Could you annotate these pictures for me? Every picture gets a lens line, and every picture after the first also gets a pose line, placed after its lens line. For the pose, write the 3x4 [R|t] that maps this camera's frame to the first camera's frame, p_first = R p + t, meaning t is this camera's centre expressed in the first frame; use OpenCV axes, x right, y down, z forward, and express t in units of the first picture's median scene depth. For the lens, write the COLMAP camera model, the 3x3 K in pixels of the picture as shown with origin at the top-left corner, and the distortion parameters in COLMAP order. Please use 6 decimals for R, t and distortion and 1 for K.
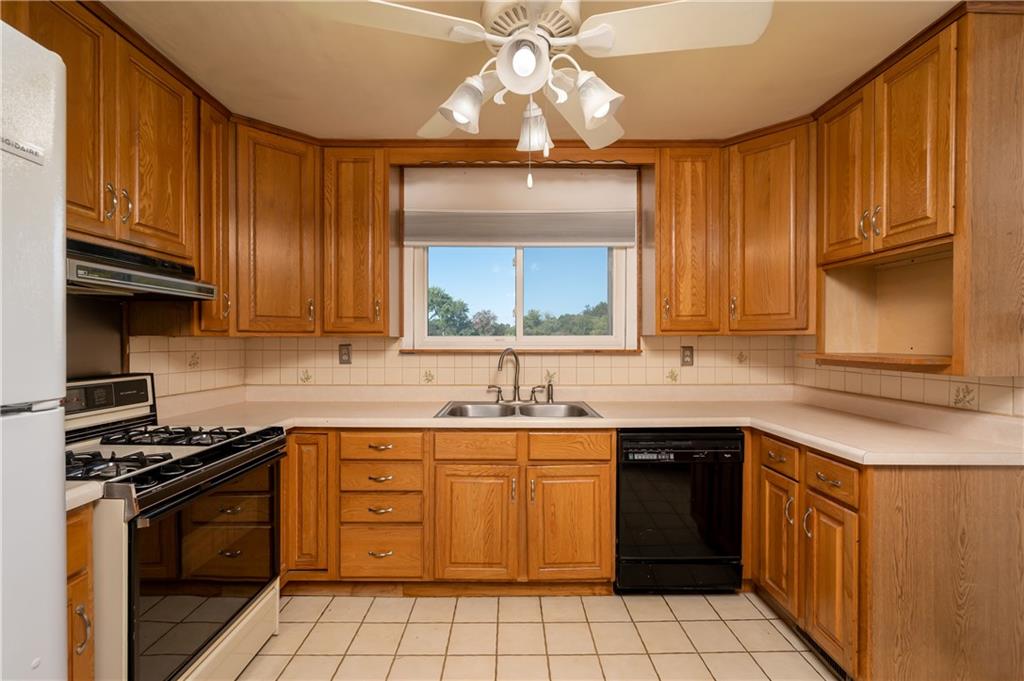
lens RADIAL K [[433.1, 0, 506.3], [0, 433.1, 342.0], [0, 0, 1]] dist [-0.004131, -0.000260]
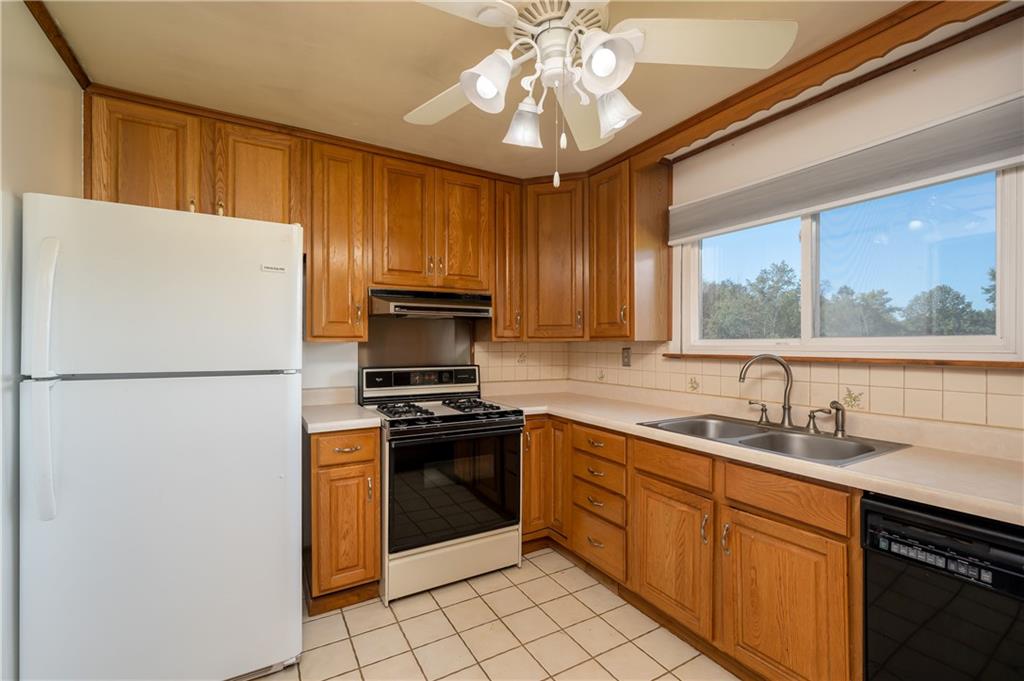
lens RADIAL K [[433.1, 0, 504.8], [0, 433.1, 341.9], [0, 0, 1]] dist [-0.004131, -0.000260]
pose [[0.502051, -0.003535, -0.864831, 0.526682], [-0.002280, 0.999983, -0.005411, -0.003814], [0.864835, 0.004688, 0.502034, 0.260631]]
